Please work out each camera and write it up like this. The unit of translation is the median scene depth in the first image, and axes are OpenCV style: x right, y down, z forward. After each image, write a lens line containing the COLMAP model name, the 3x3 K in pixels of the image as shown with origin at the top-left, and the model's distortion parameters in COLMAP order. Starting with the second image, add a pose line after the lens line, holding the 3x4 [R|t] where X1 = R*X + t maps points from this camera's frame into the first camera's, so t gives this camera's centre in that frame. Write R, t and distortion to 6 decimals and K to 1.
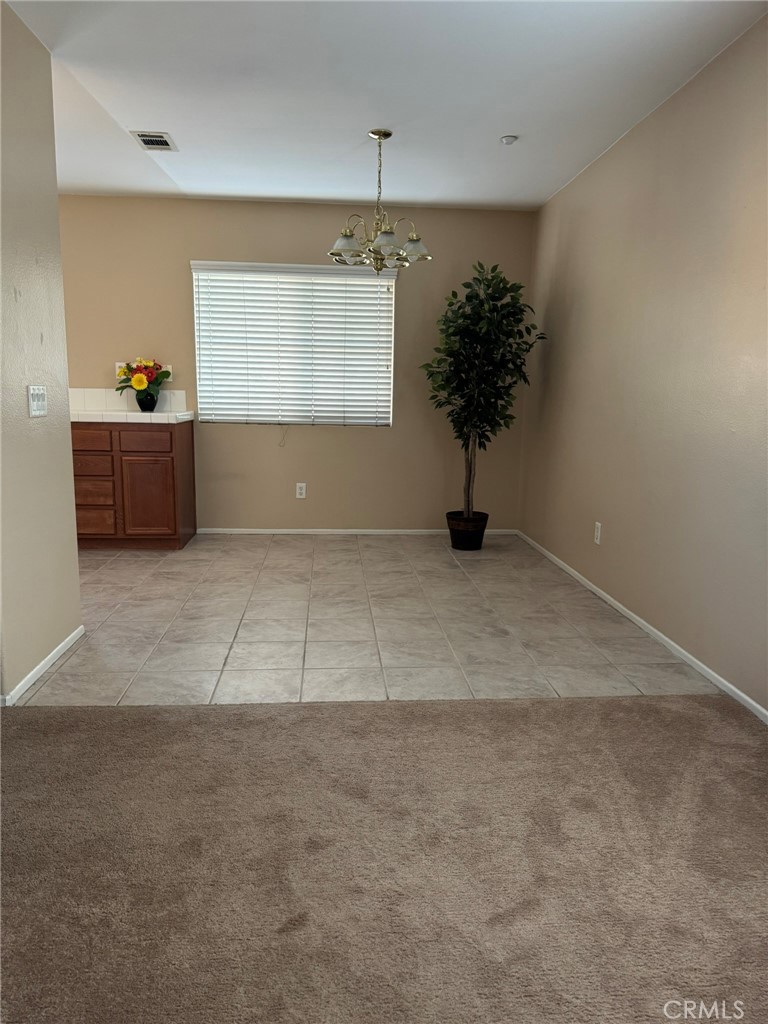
lens RADIAL K [[721.9, 0, 383.0], [0, 721.9, 514.7], [0, 0, 1]] dist [0.023440, -0.002032]
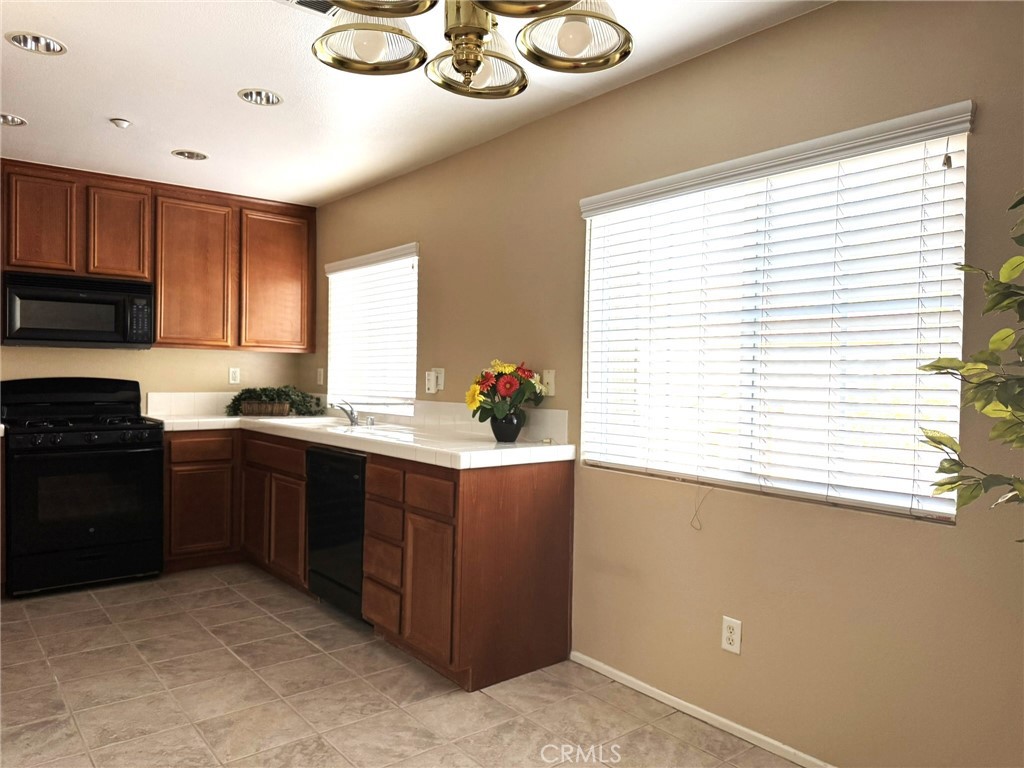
lens RADIAL K [[721.9, 0, 511.3], [0, 721.9, 377.4], [0, 0, 1]] dist [0.023440, -0.002032]
pose [[0.569901, -0.004591, -0.821700, 0.188312], [-0.147055, 0.983271, -0.107485, -0.126312], [0.808448, 0.182091, 0.559692, 0.620563]]
